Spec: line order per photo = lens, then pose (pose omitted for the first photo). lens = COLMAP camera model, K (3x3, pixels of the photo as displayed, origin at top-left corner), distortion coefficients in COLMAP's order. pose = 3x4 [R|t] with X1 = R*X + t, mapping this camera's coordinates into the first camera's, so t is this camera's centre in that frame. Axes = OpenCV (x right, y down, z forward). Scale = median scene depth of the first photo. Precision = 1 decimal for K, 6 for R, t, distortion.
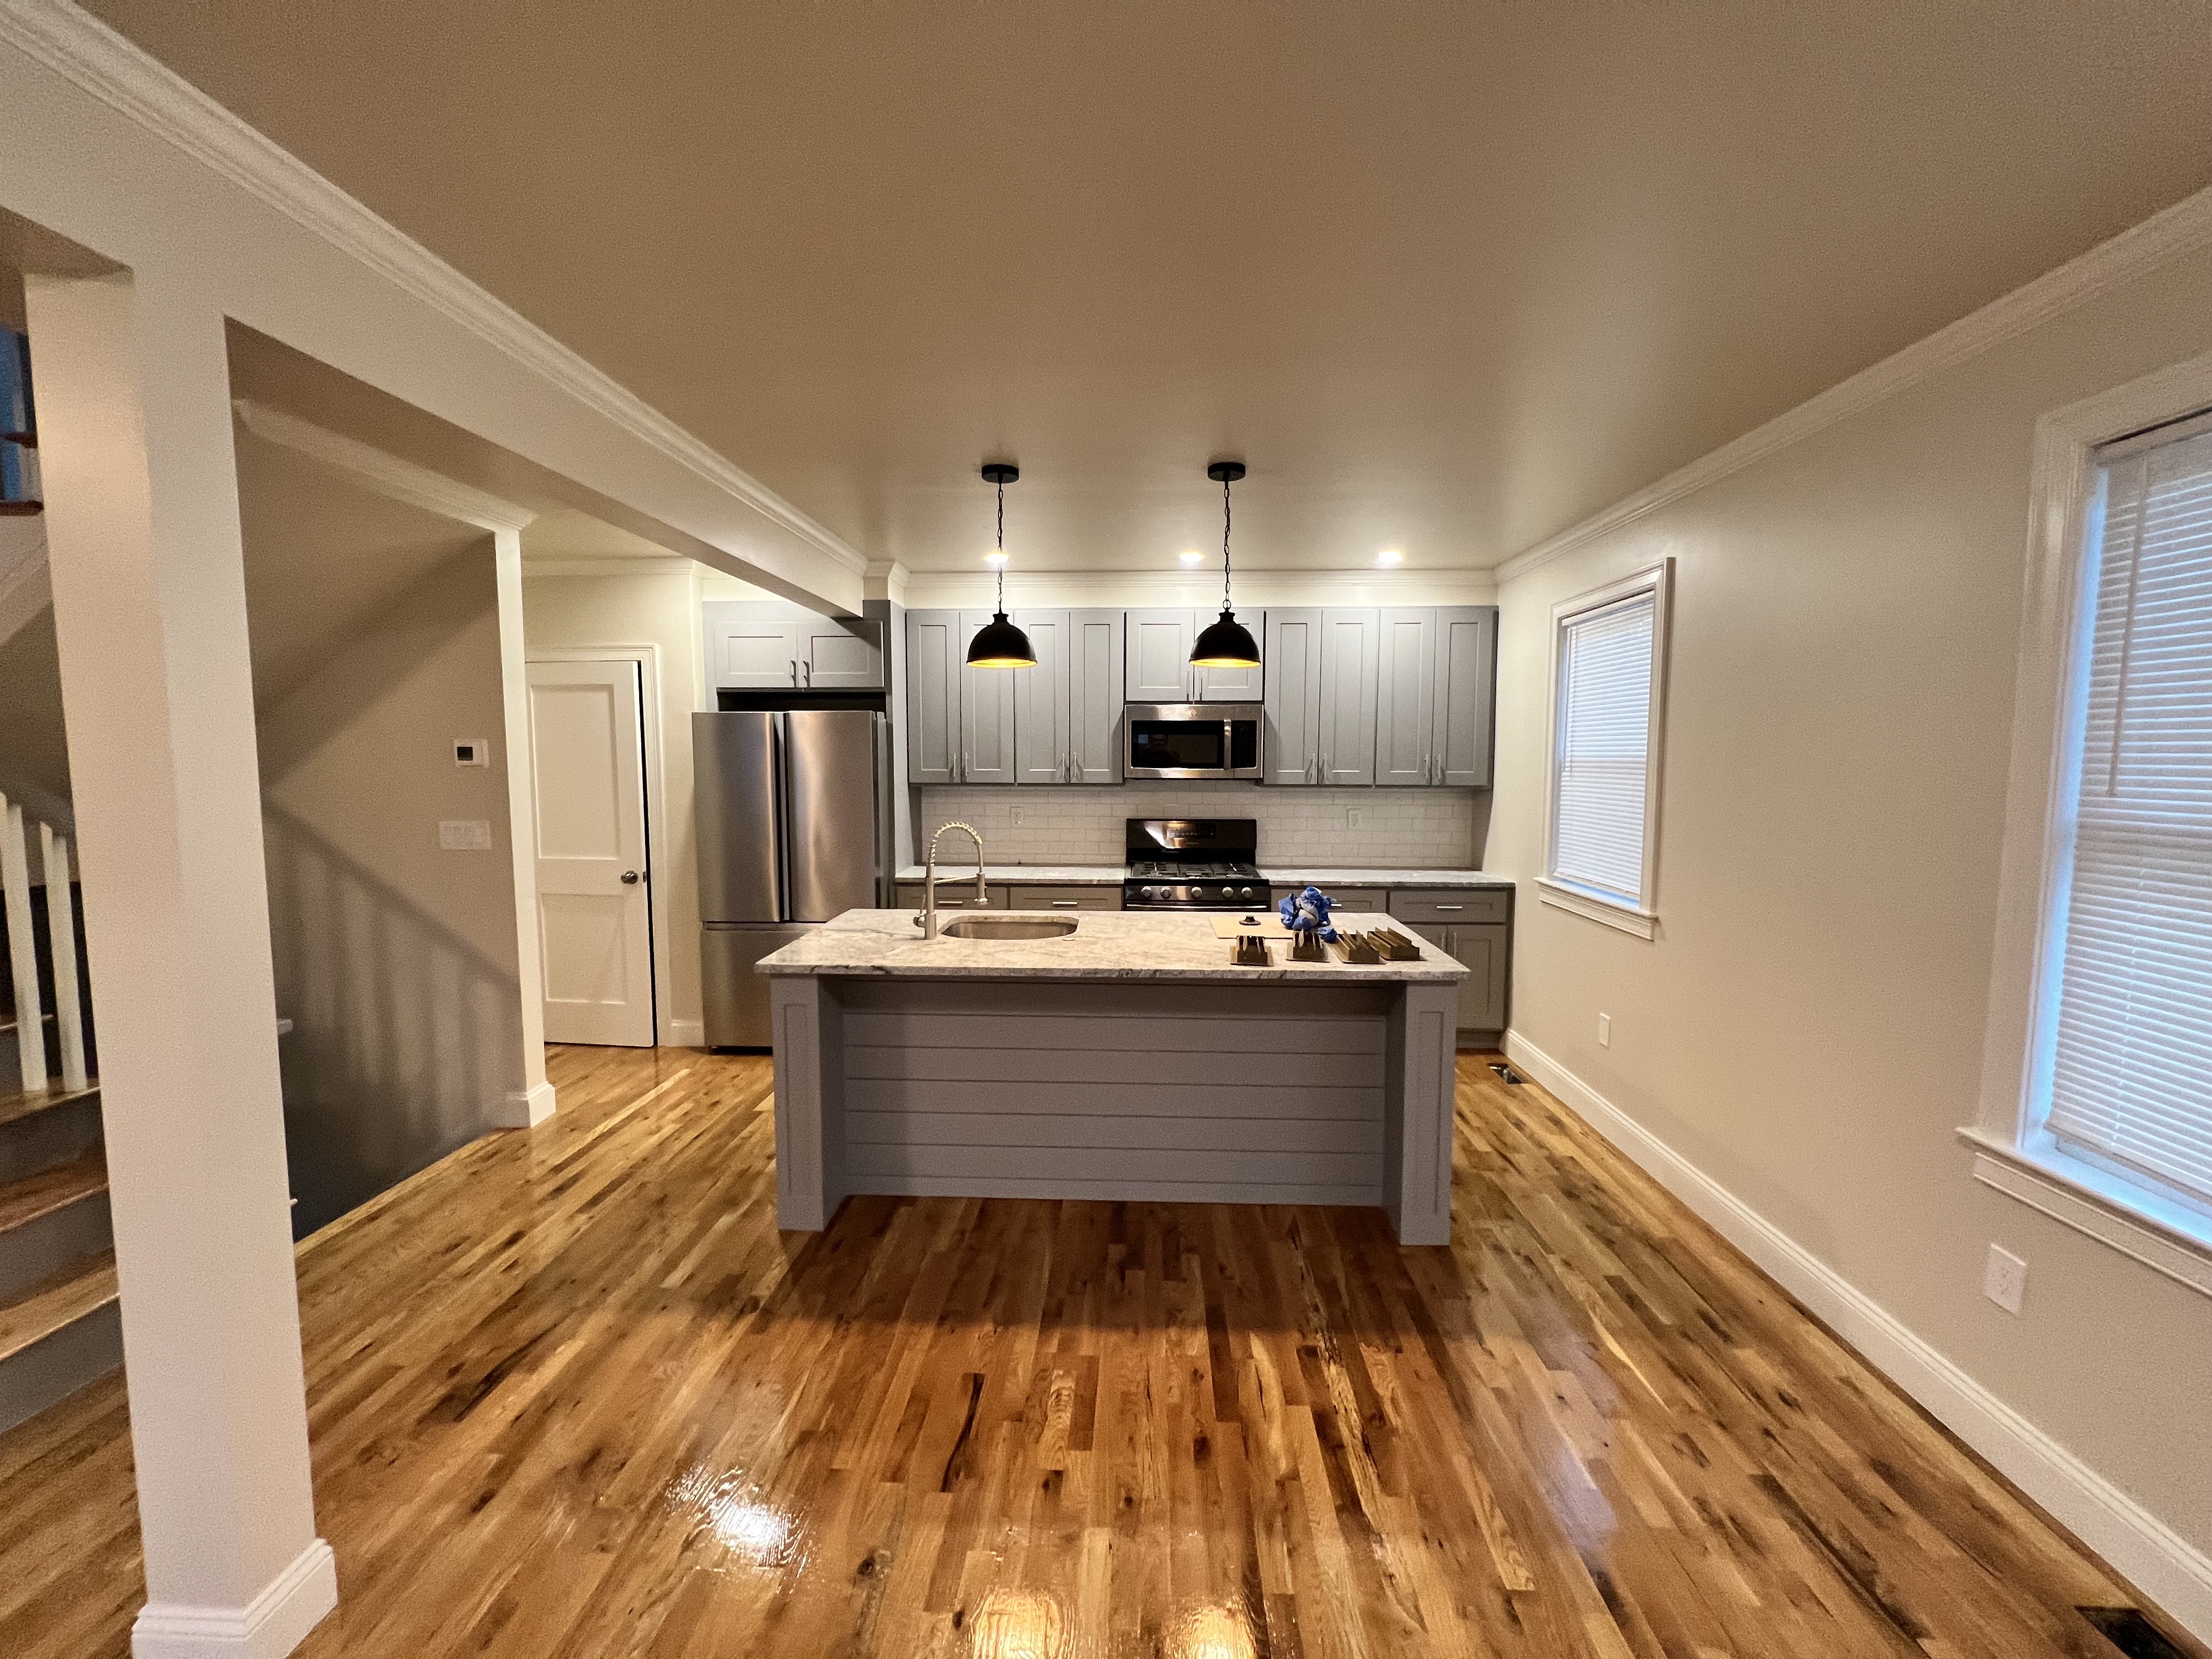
lens RADIAL K [[883.8, 0, 1102.9], [0, 883.8, 824.3], [0, 0, 1]] dist [-0.001001, 0.000132]
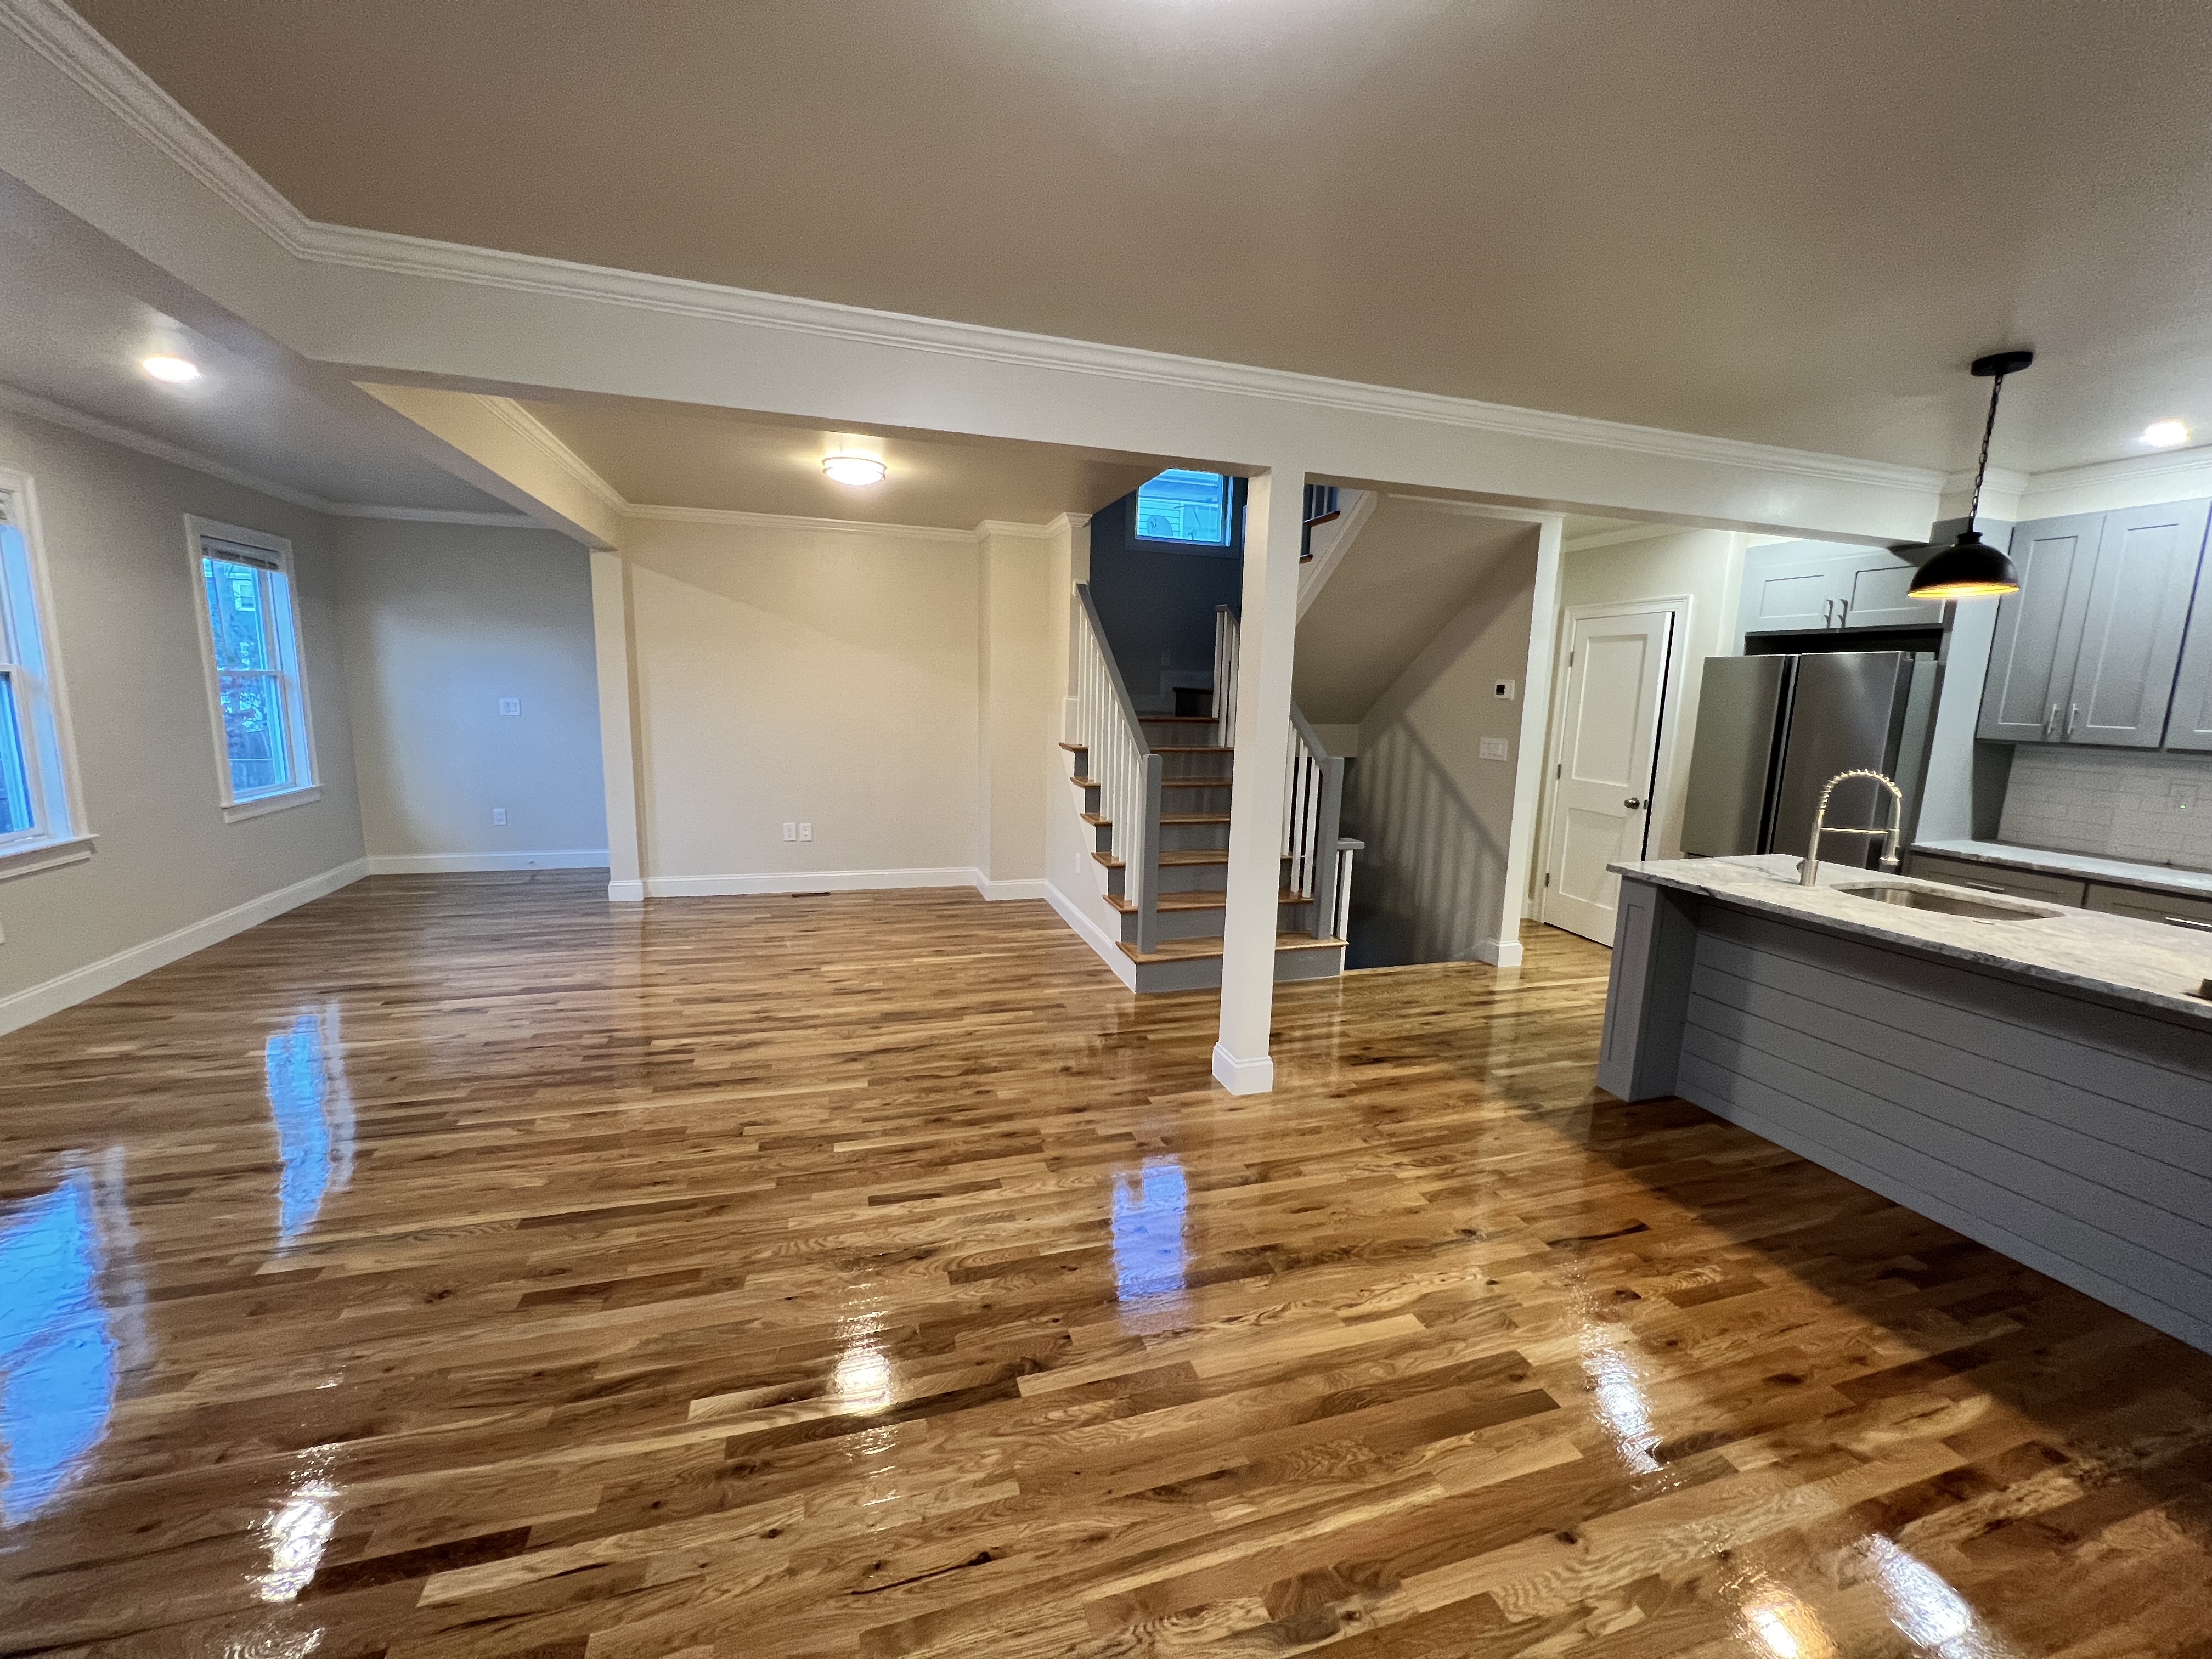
lens RADIAL K [[883.8, 0, 1104.5], [0, 883.8, 825.9], [0, 0, 1]] dist [-0.001001, 0.000132]
pose [[0.349109, 0.156134, -0.923983, 0.437758], [-0.104285, 0.986370, 0.127274, 0.021682], [0.931261, 0.051925, 0.360633, -0.080844]]
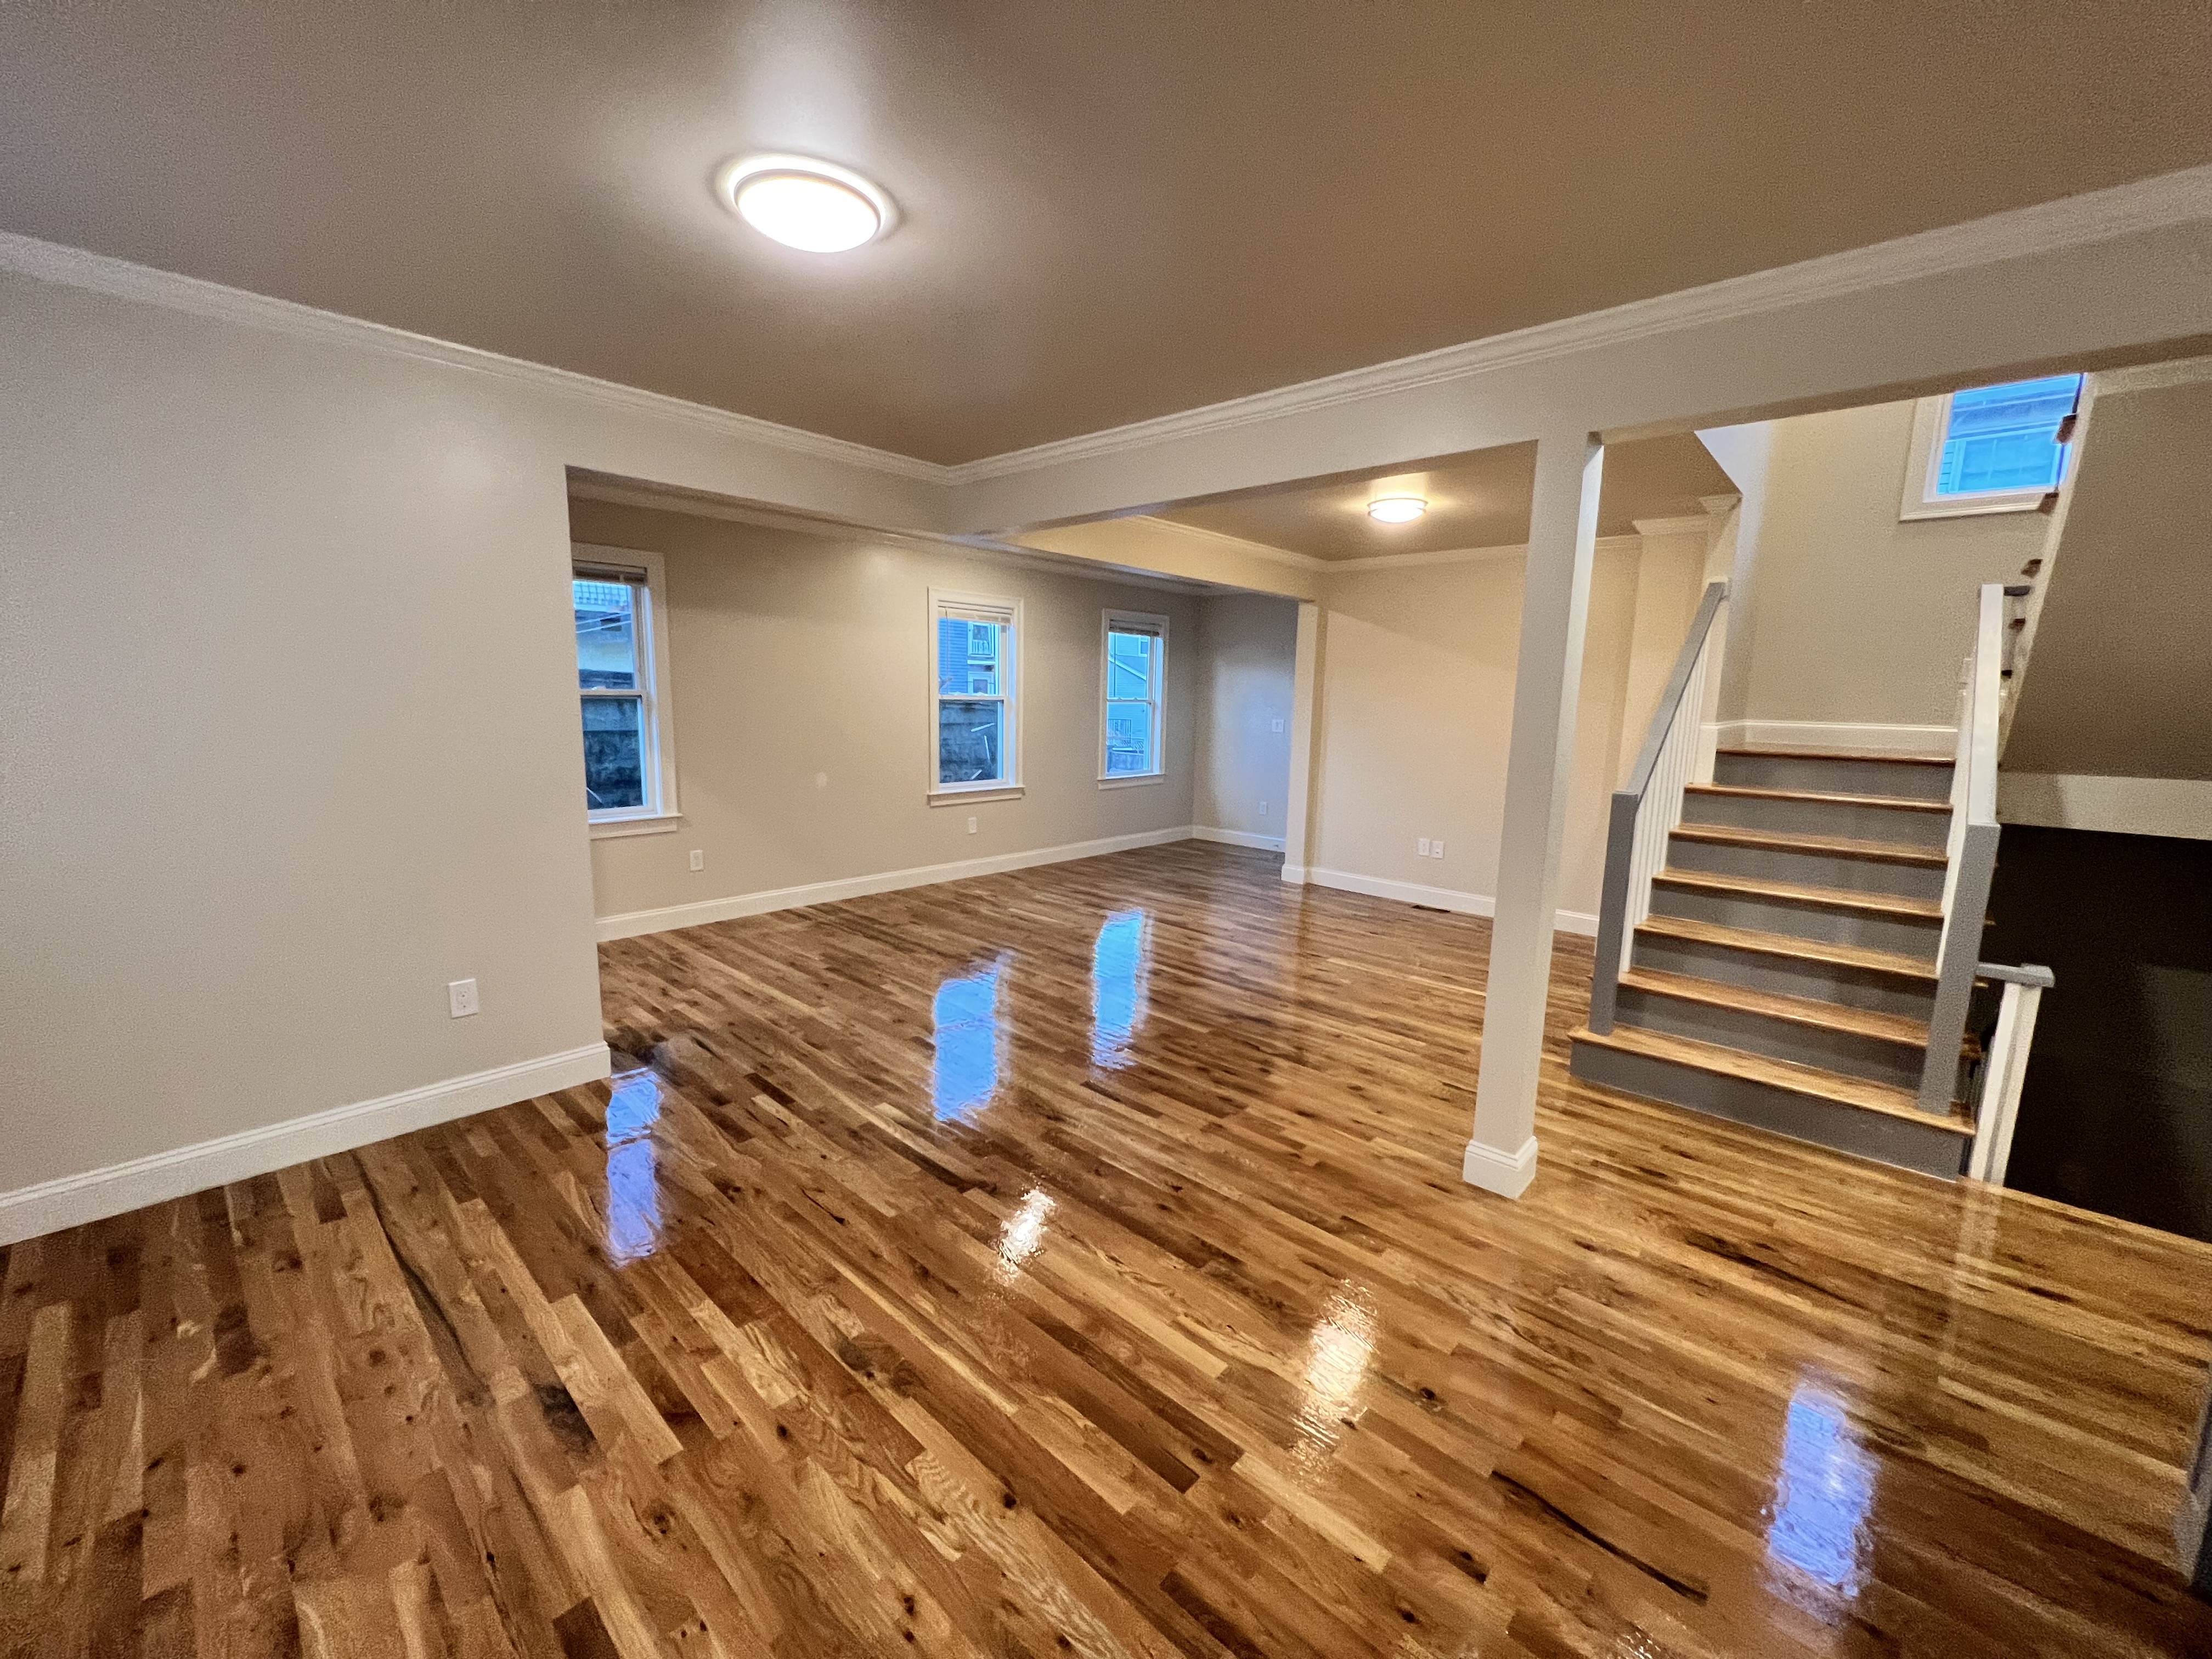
lens RADIAL K [[883.8, 0, 1101.8], [0, 883.8, 828.8], [0, 0, 1]] dist [-0.001001, 0.000132]
pose [[-0.639704, 0.102959, -0.761694, 0.452043], [-0.086174, 0.975132, 0.204183, -0.046028], [0.763775, 0.196255, -0.614924, 0.688420]]
